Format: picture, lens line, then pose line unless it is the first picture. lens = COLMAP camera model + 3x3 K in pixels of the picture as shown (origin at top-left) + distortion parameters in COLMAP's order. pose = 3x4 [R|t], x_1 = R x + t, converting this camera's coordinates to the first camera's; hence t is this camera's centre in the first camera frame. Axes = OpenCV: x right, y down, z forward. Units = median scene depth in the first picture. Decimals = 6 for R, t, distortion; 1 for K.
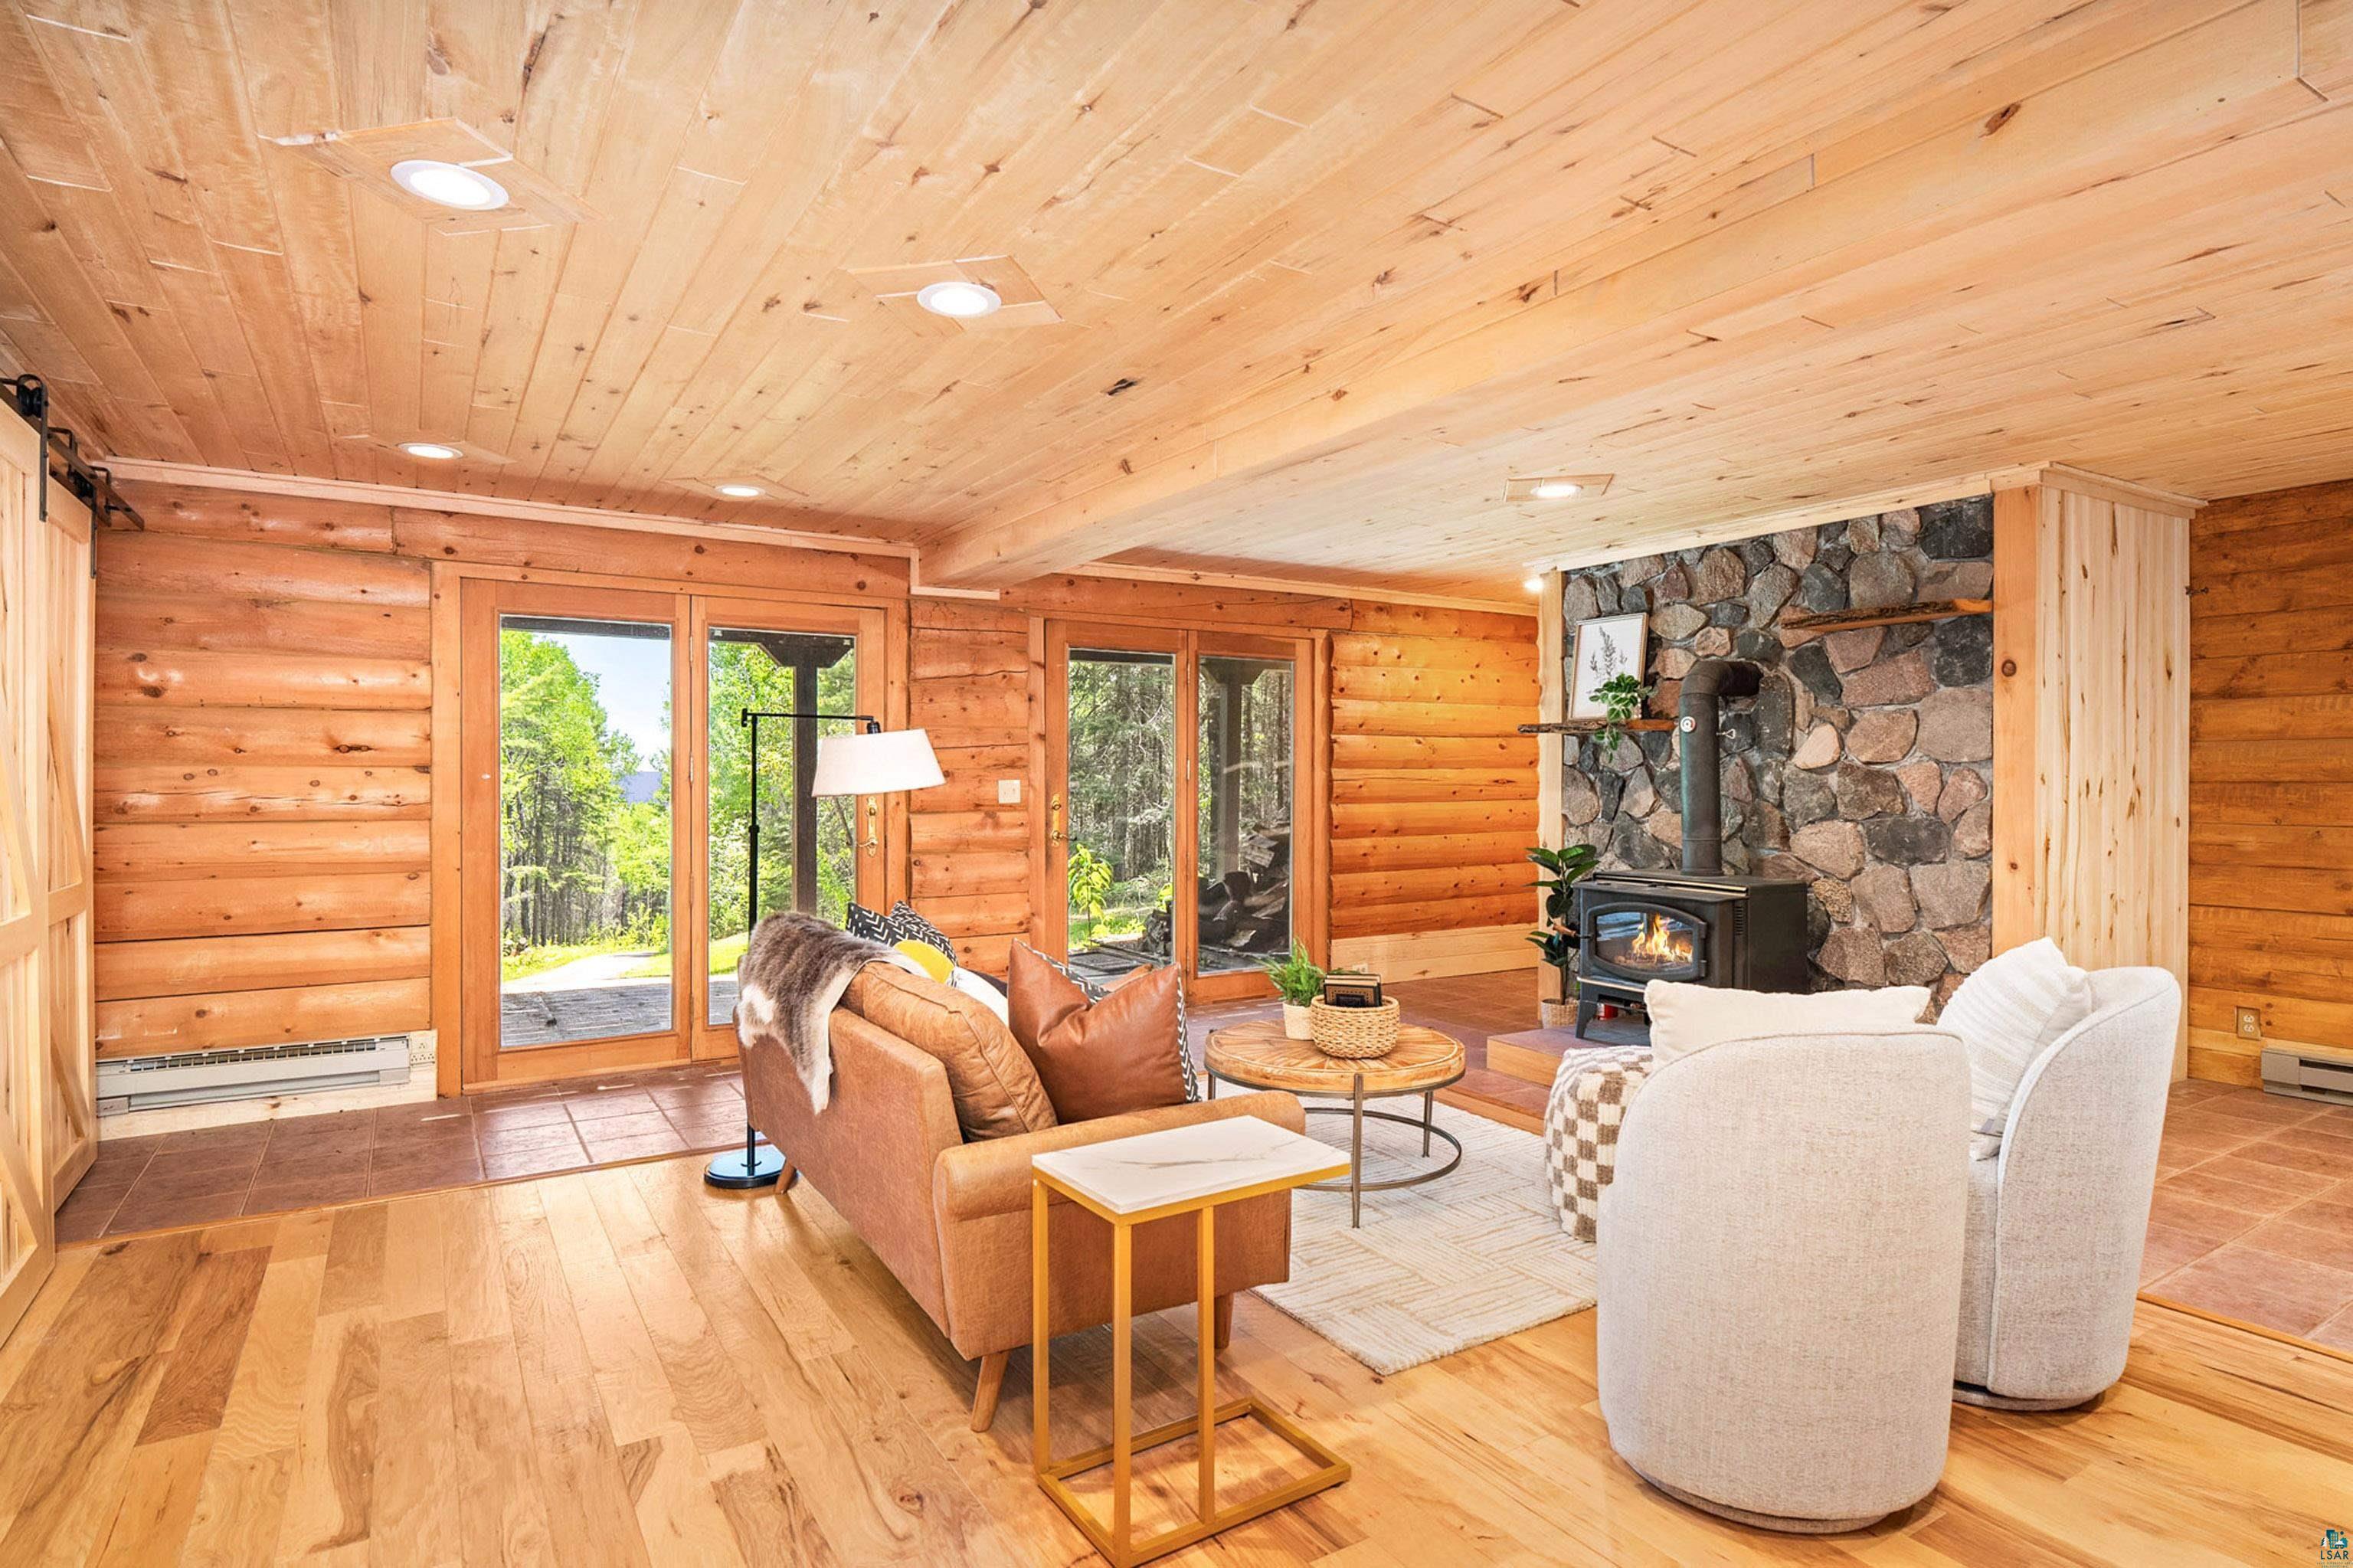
lens RADIAL K [[1206.4, 0, 1176.5], [0, 1206.4, 784.0], [0, 0, 1]] dist [-0.000569, -0.000044]
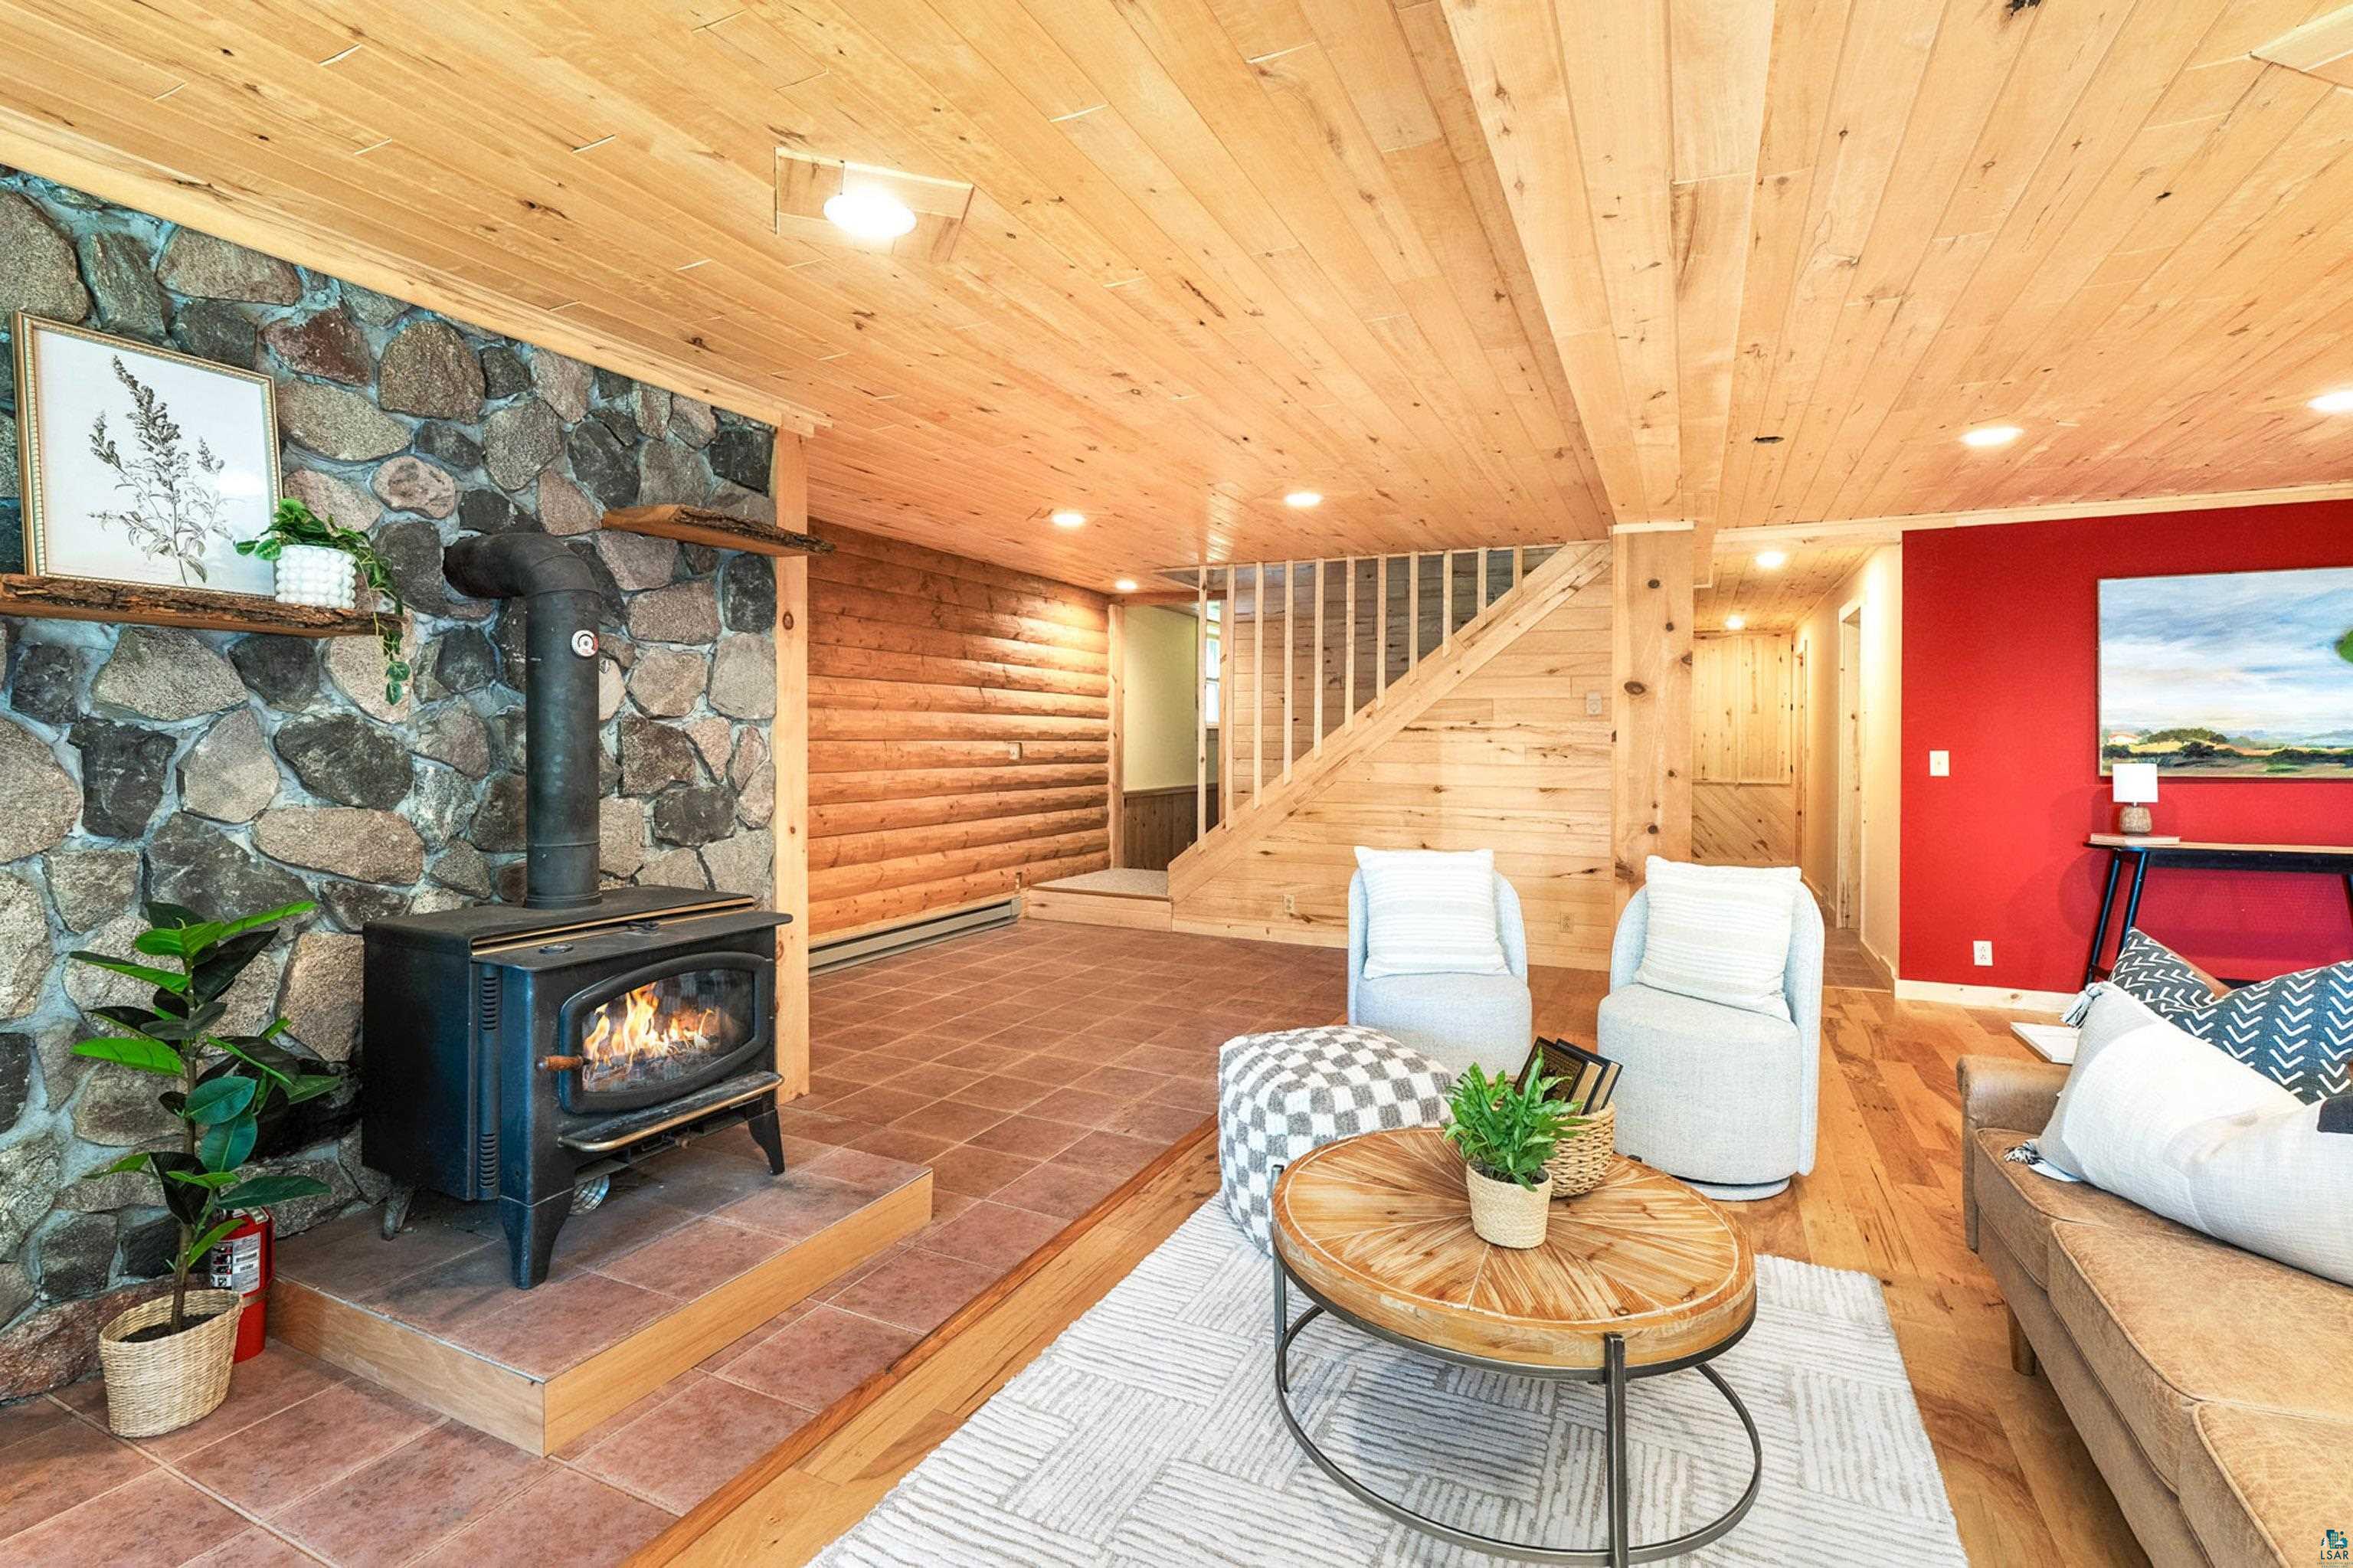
lens RADIAL K [[1091.0, 0, 1176.5], [0, 1091.0, 784.0], [0, 0, 1]] dist [-0.001832, -0.000503]
pose [[-0.532111, -0.038122, 0.845816, -0.179369], [-0.001432, 0.999025, 0.044127, -0.006189], [-0.846673, 0.022269, -0.531647, 1.087774]]
